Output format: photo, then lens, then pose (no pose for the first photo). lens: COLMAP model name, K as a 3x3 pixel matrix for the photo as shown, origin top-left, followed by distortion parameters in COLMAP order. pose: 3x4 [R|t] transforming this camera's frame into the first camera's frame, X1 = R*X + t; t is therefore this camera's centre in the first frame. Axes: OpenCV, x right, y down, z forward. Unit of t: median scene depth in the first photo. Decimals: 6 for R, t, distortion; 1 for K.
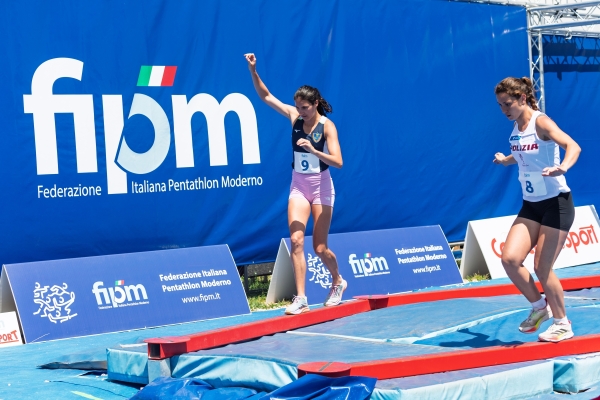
lens RADIAL K [[1363.1, 0, 300.0], [0, 1363.1, 200.0], [0, 0, 1]] dist [-0.114693, -1.038184]
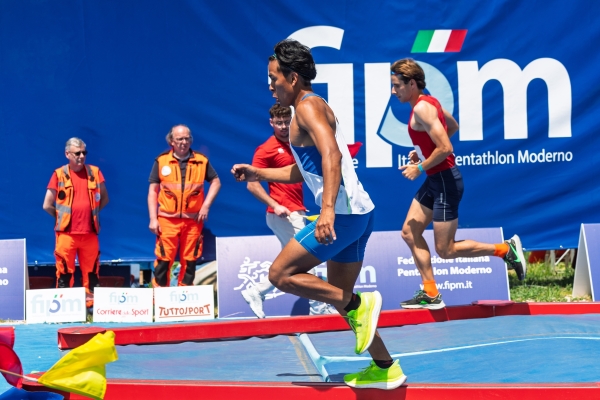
lens RADIAL K [[1277.2, 0, 300.0], [0, 1277.2, 200.0], [0, 0, 1]] dist [-0.195038, -0.245830]
pose [[0.788219, 0.051373, -0.613247, 0.373605], [-0.022219, 0.998235, 0.055066, -0.030397], [0.614994, -0.029779, 0.787969, 0.268145]]
